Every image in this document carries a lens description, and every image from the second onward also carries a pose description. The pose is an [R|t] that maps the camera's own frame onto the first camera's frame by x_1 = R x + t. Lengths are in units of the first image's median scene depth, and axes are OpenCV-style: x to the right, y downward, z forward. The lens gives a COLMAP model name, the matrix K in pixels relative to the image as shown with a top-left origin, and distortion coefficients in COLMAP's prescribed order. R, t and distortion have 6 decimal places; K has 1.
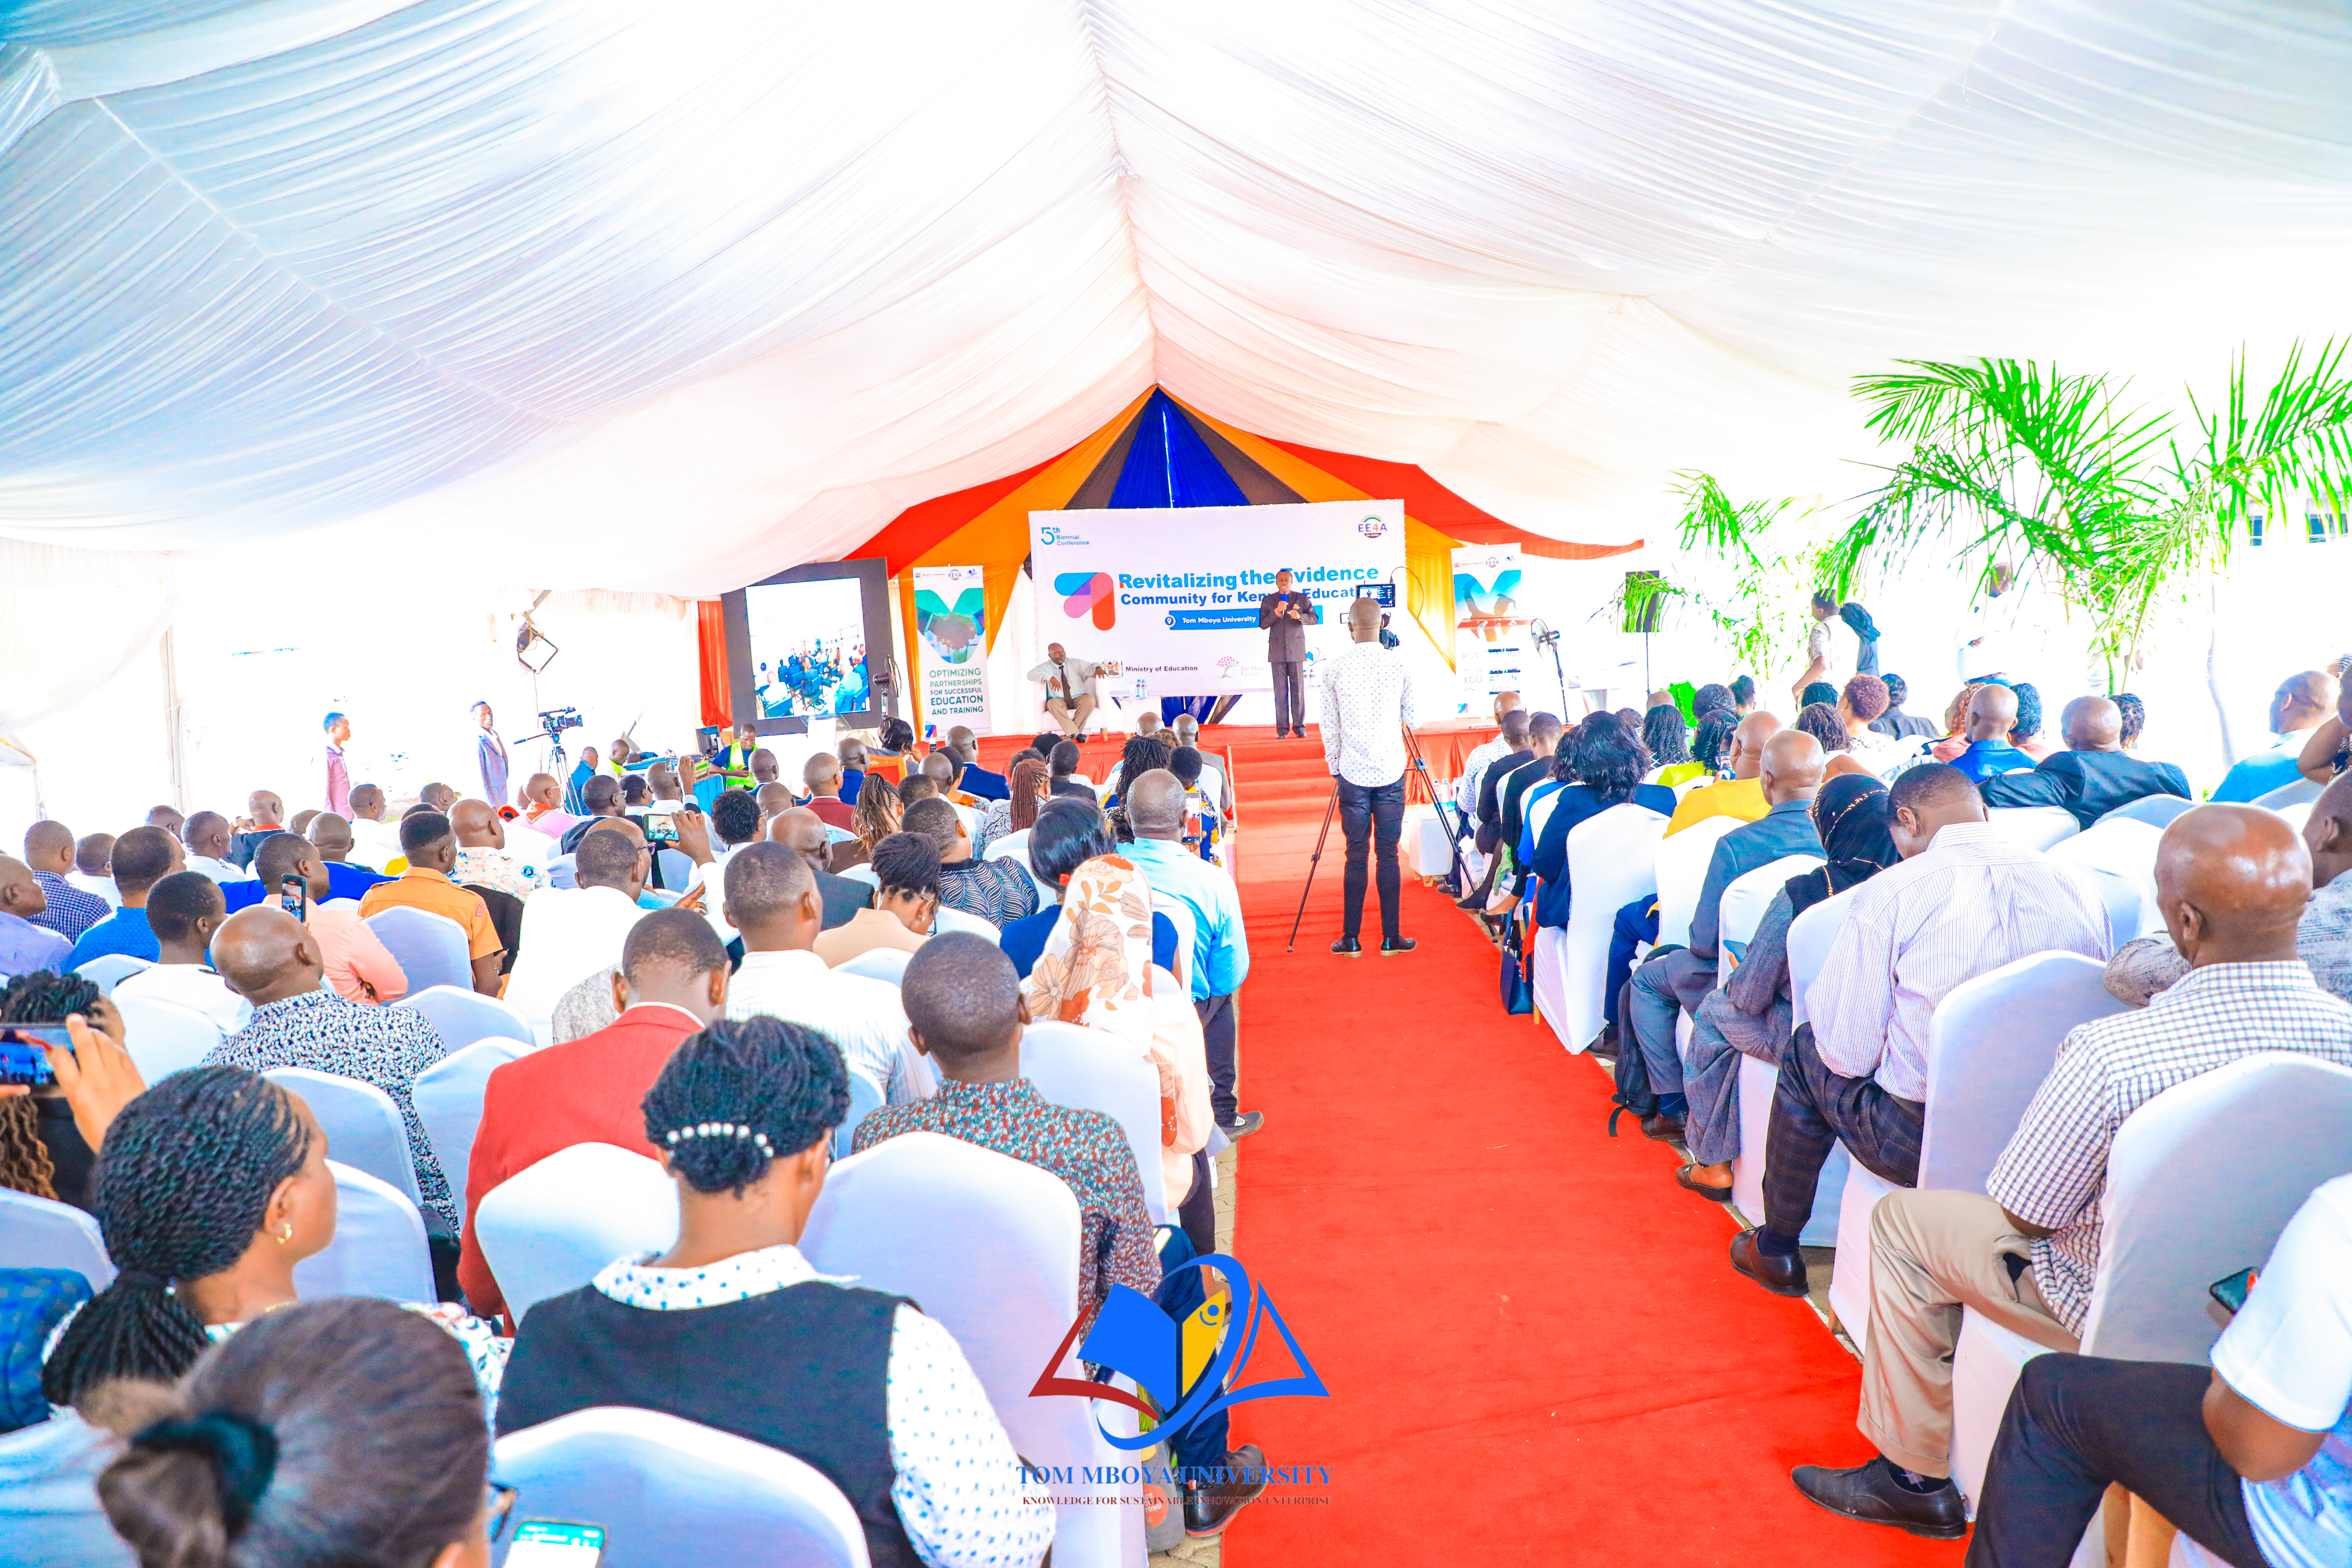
lens RADIAL K [[1594.1, 0, 1176.0], [0, 1594.1, 784.0], [0, 0, 1]] dist [-0.077084, 0.000186]
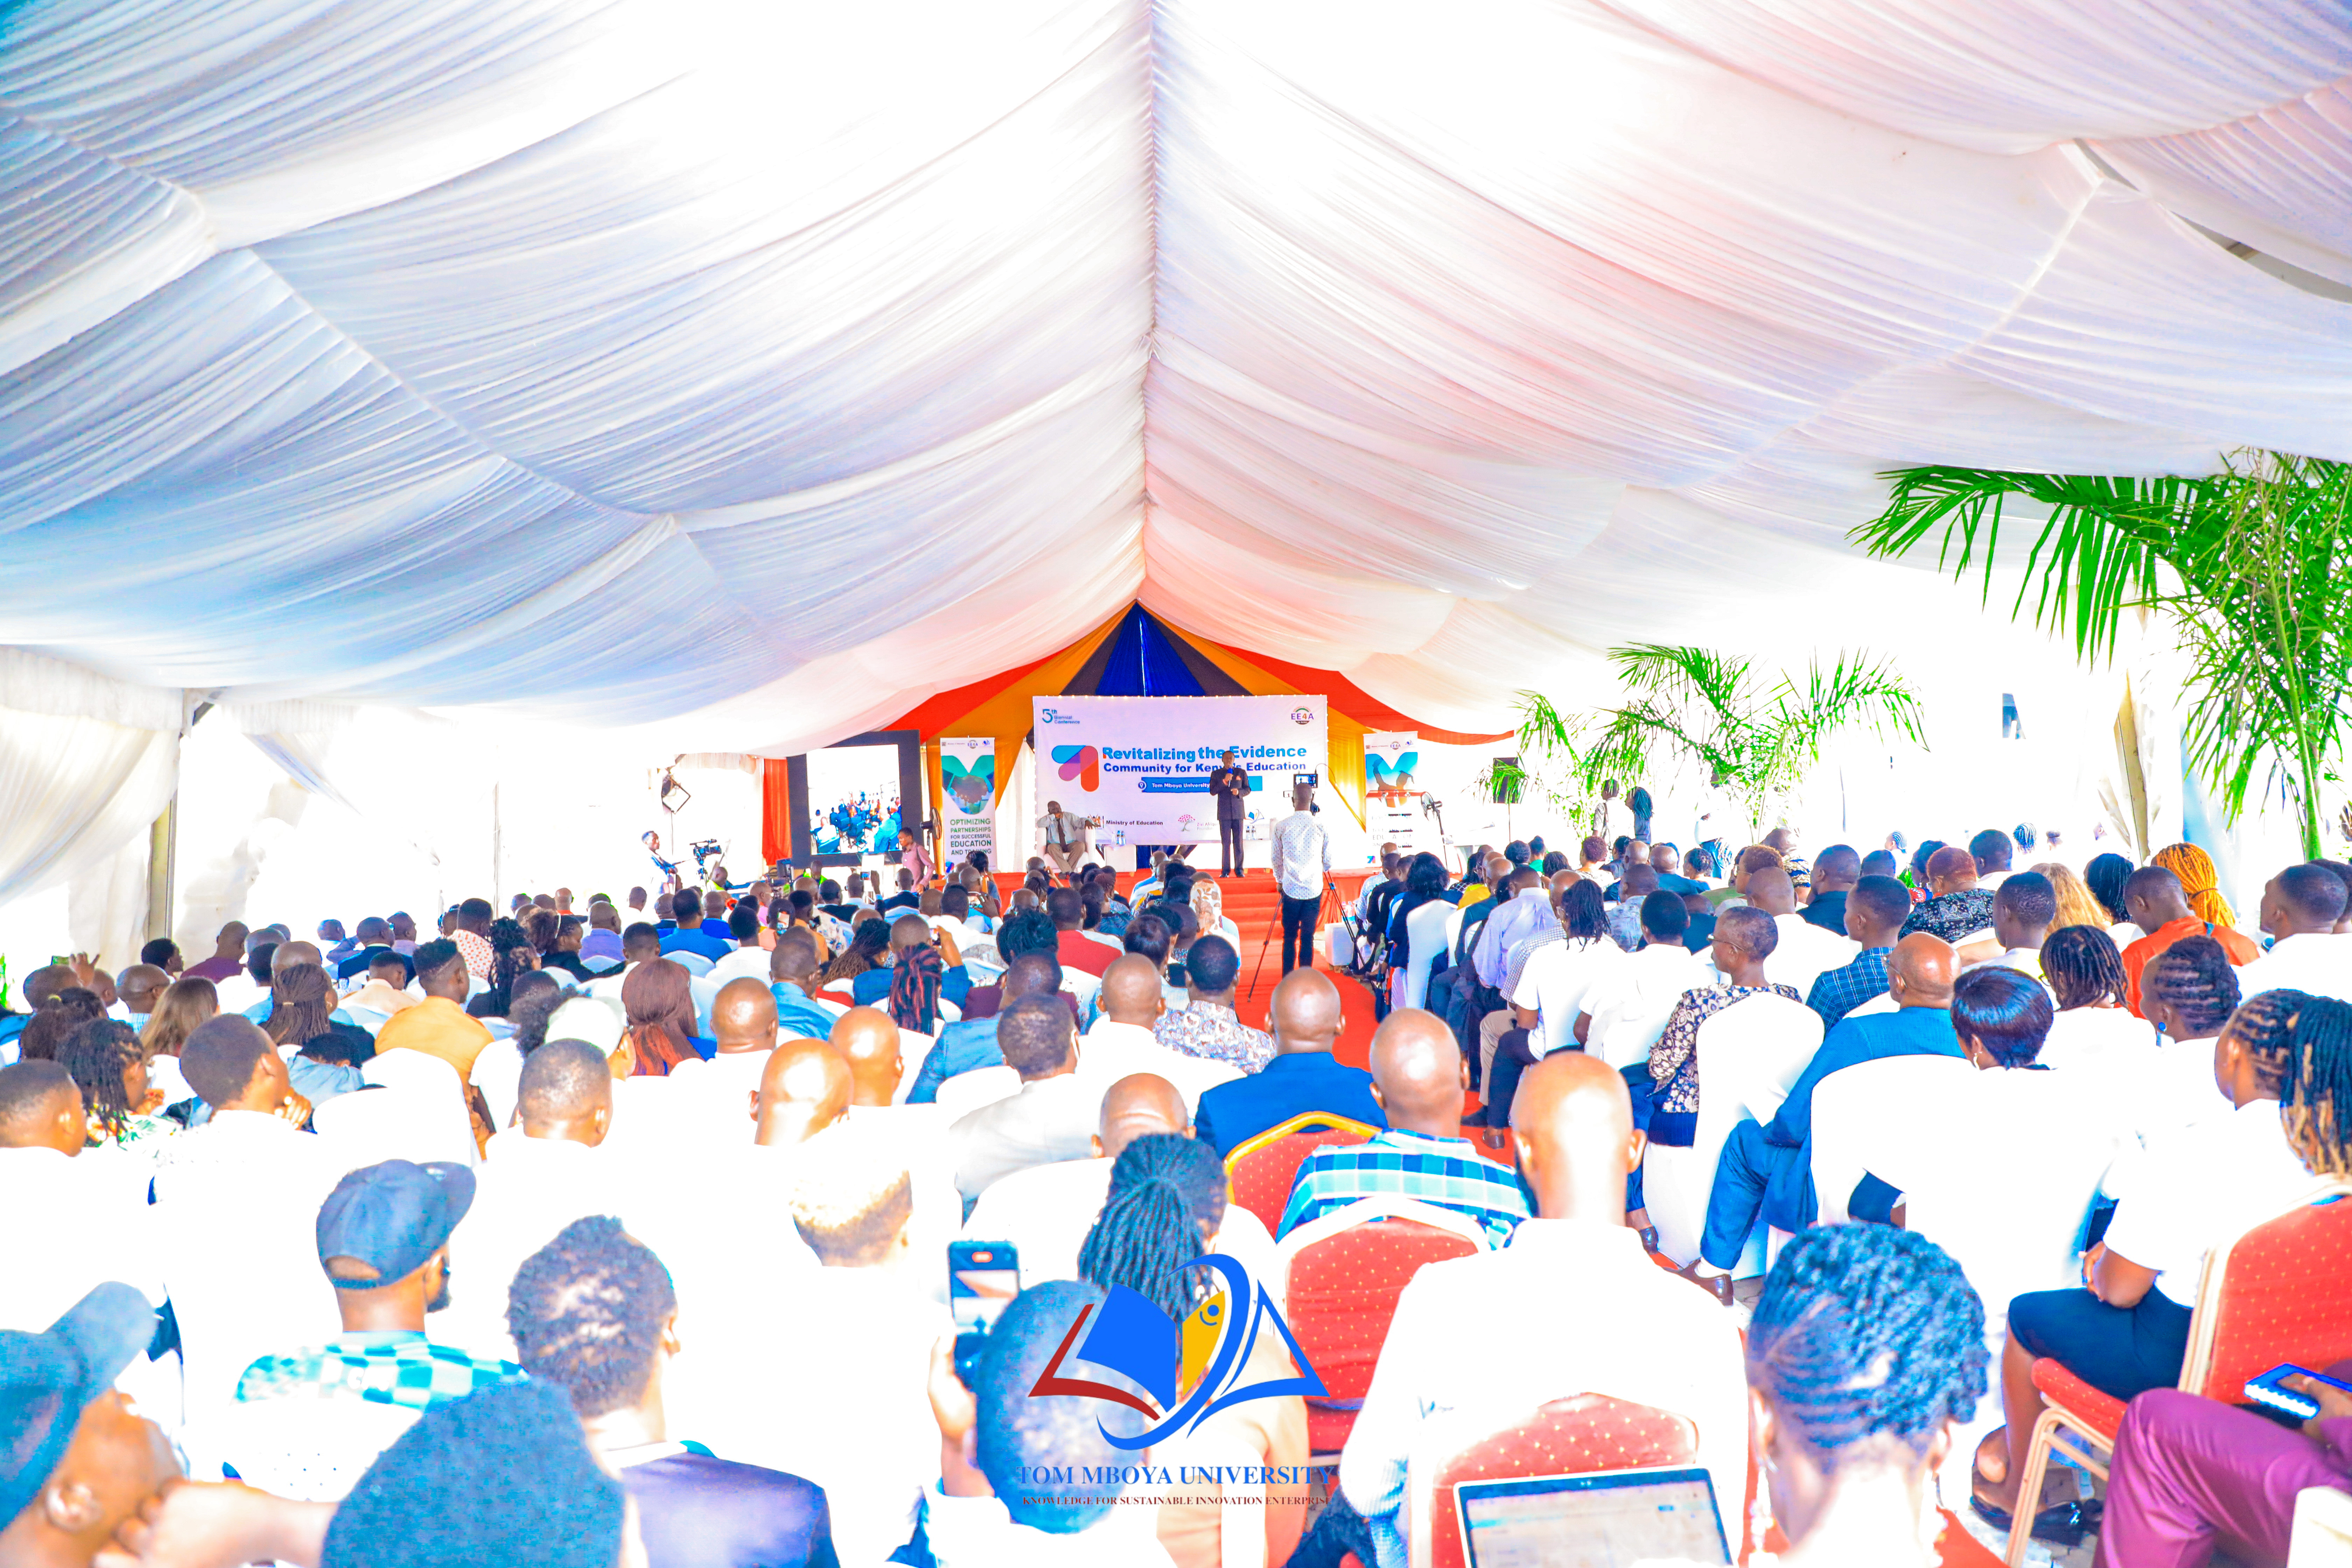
lens RADIAL K [[1594.1, 0, 1176.0], [0, 1594.1, 784.0], [0, 0, 1]] dist [-0.077084, 0.000186]
pose [[0.998616, 0.025848, 0.045809, -0.035382], [-0.021312, 0.995067, -0.096890, 0.019209], [-0.048088, 0.095780, 0.994240, -0.266029]]
